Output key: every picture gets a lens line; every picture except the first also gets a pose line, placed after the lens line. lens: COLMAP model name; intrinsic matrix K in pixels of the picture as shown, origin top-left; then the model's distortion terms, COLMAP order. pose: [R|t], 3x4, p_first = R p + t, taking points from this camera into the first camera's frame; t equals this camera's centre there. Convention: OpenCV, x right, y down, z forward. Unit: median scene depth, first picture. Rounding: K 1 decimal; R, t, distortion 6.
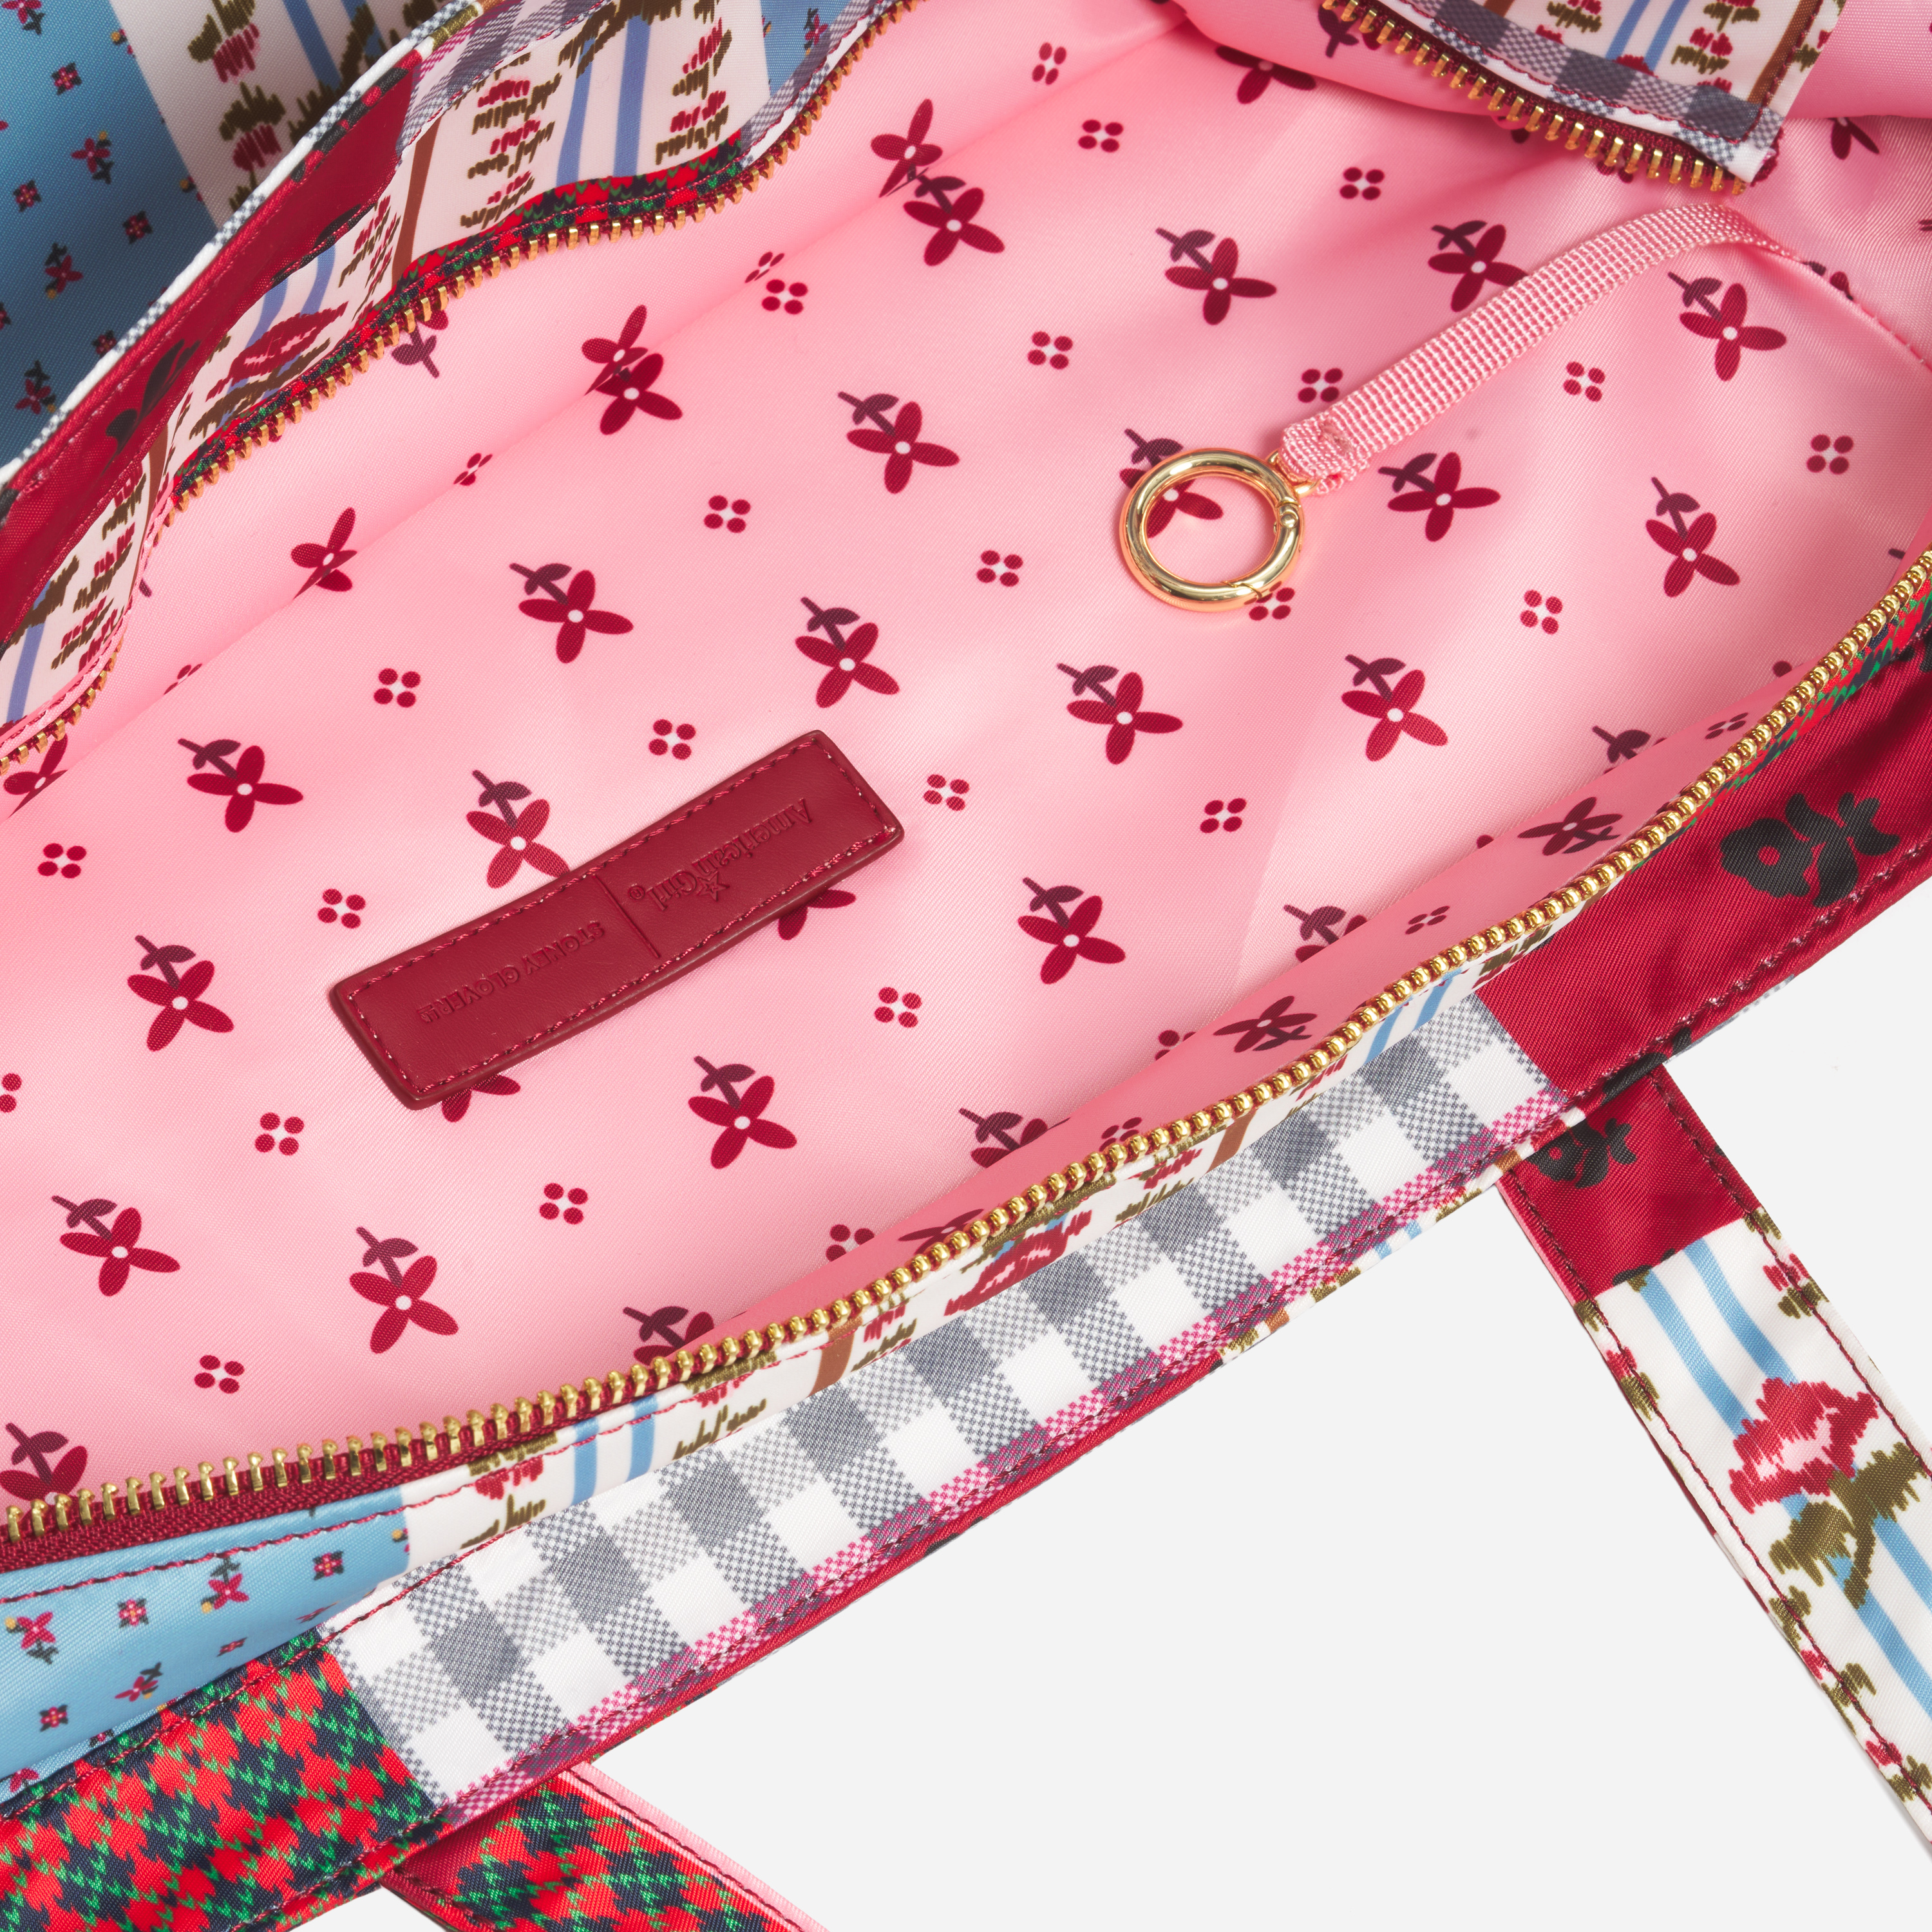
lens RADIAL K [[8990.0, 0, 740.0], [0, 8990.0, 991.9], [0, 0, 1]] dist [-0.026382, 0.000000]
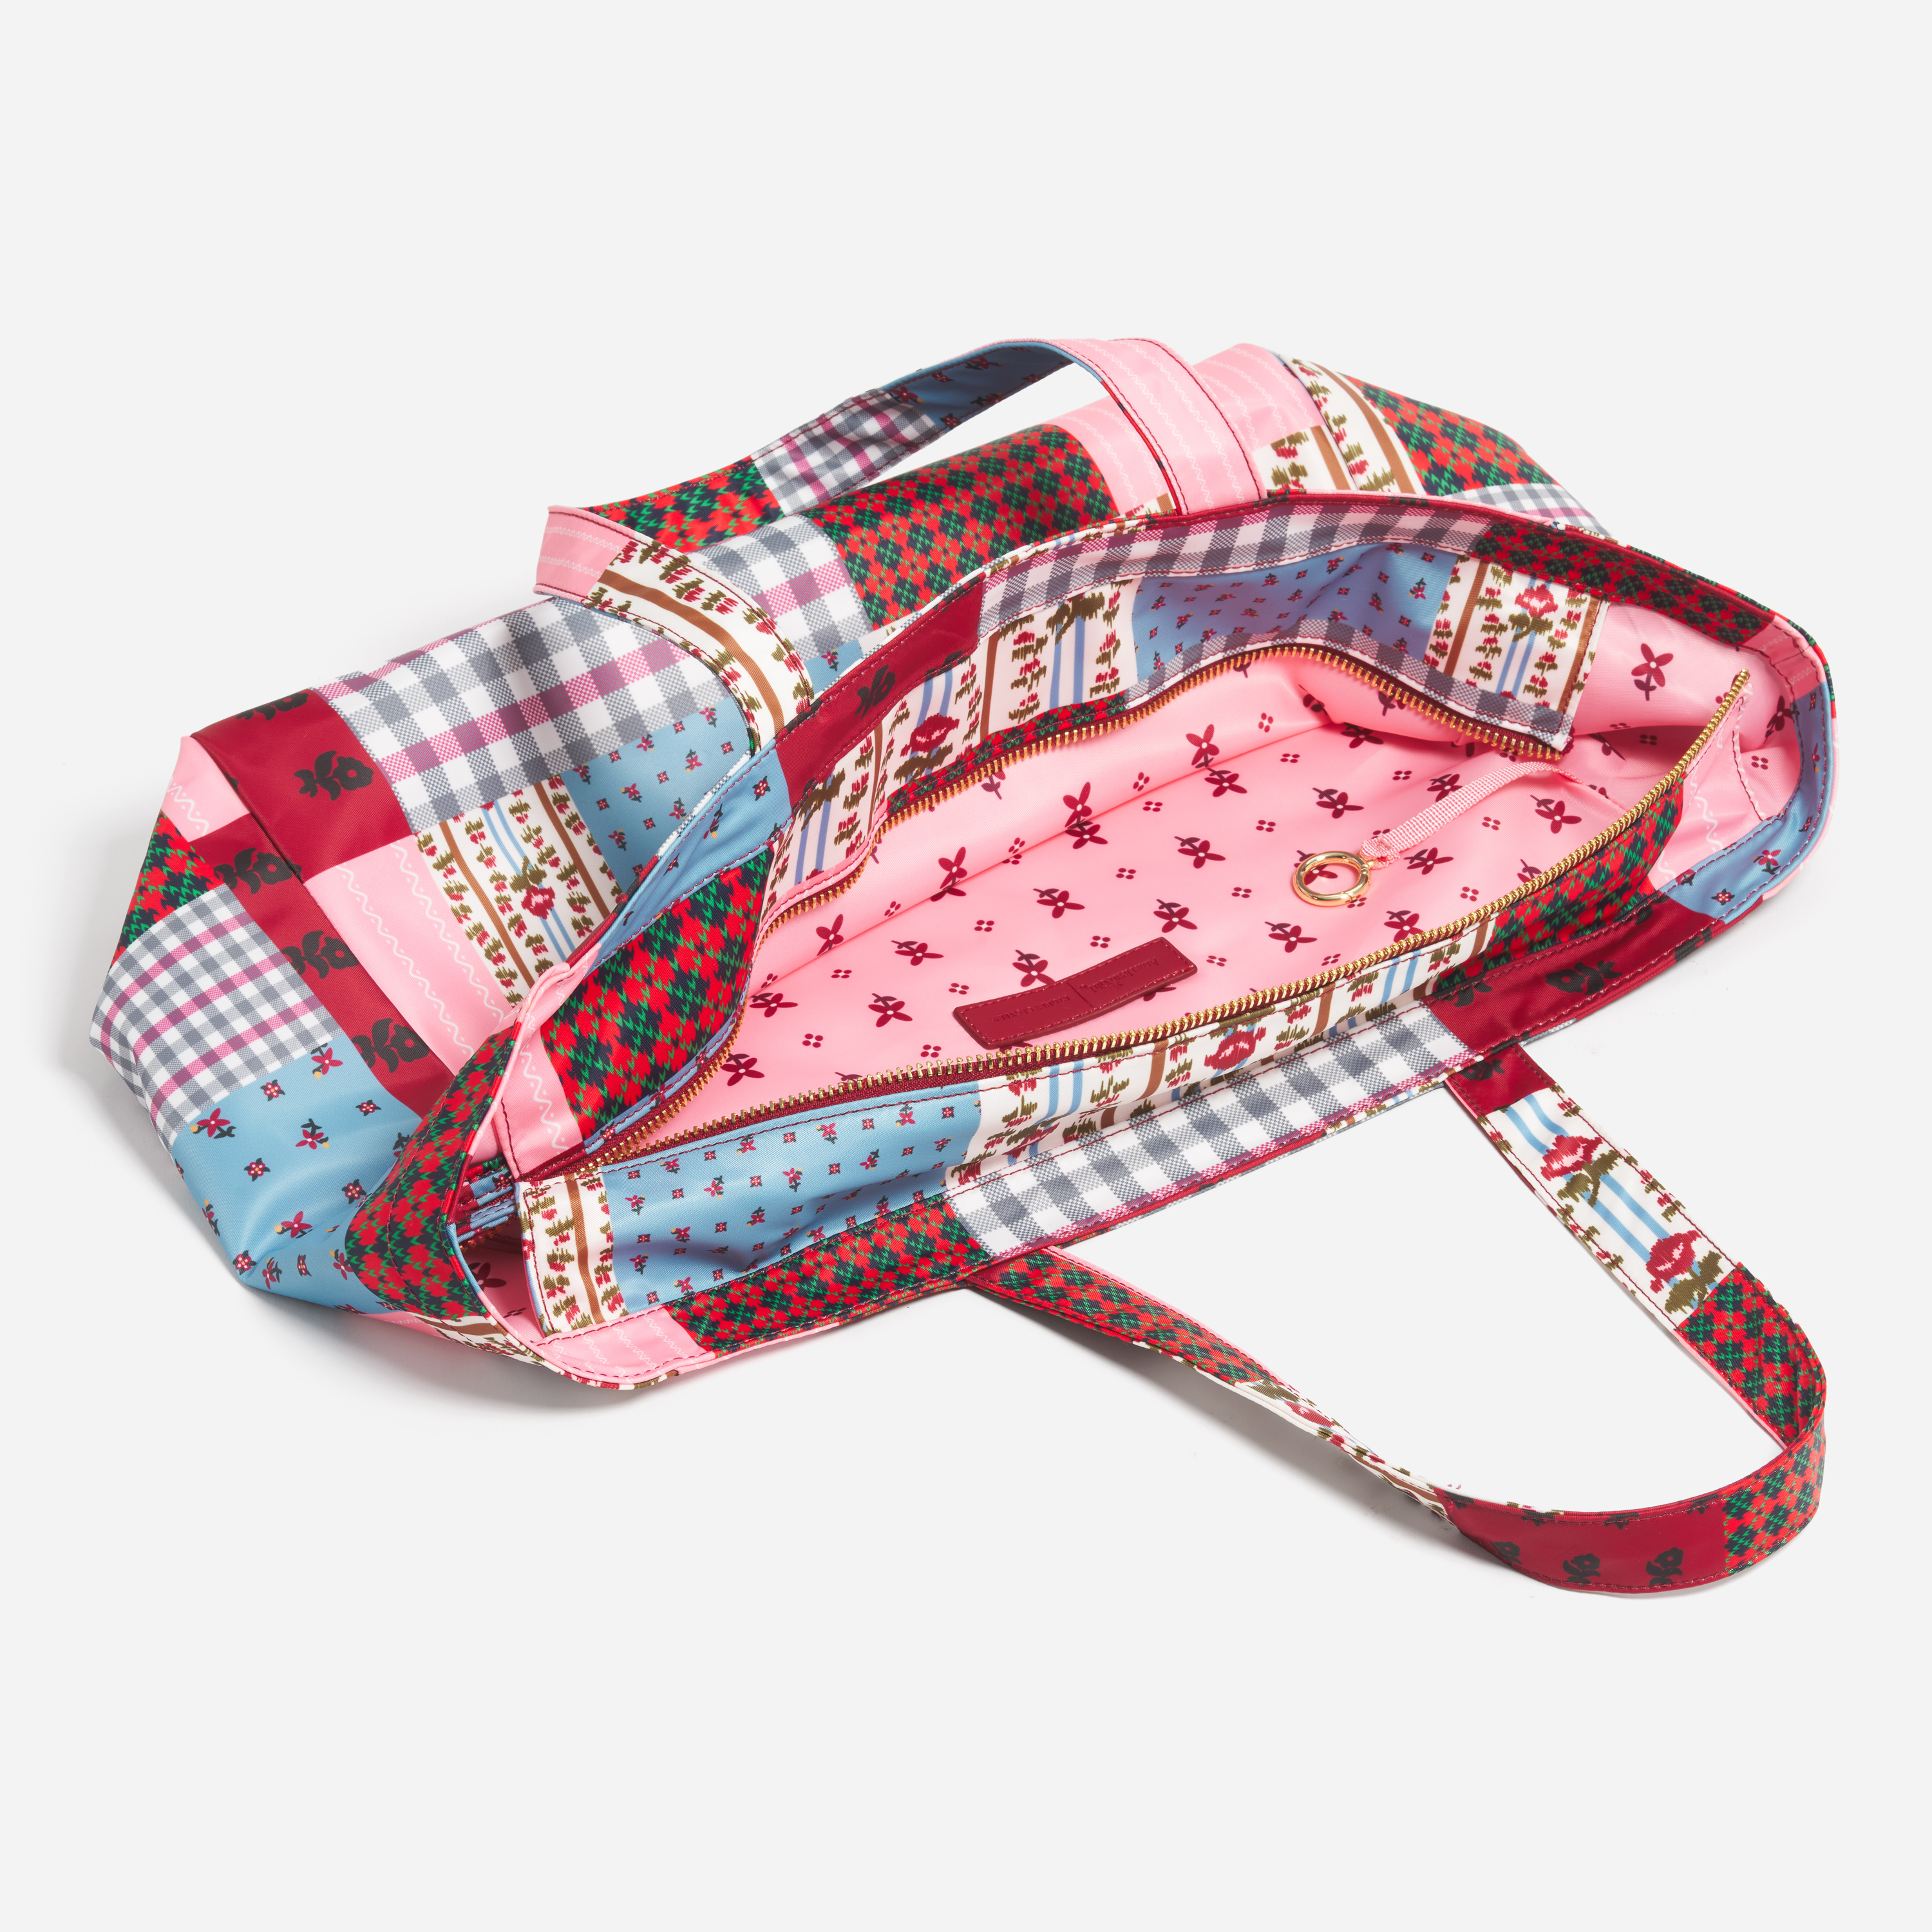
lens RADIAL K [[8990.0, 0, 971.5], [0, 8990.0, 965.6], [0, 0, 1]] dist [-0.026382, 0.000000]
pose [[0.997641, -0.022612, -0.064818, 0.112846], [-0.006917, 0.906277, -0.422627, 0.986011], [0.068300, 0.422078, 0.903983, -1.148535]]
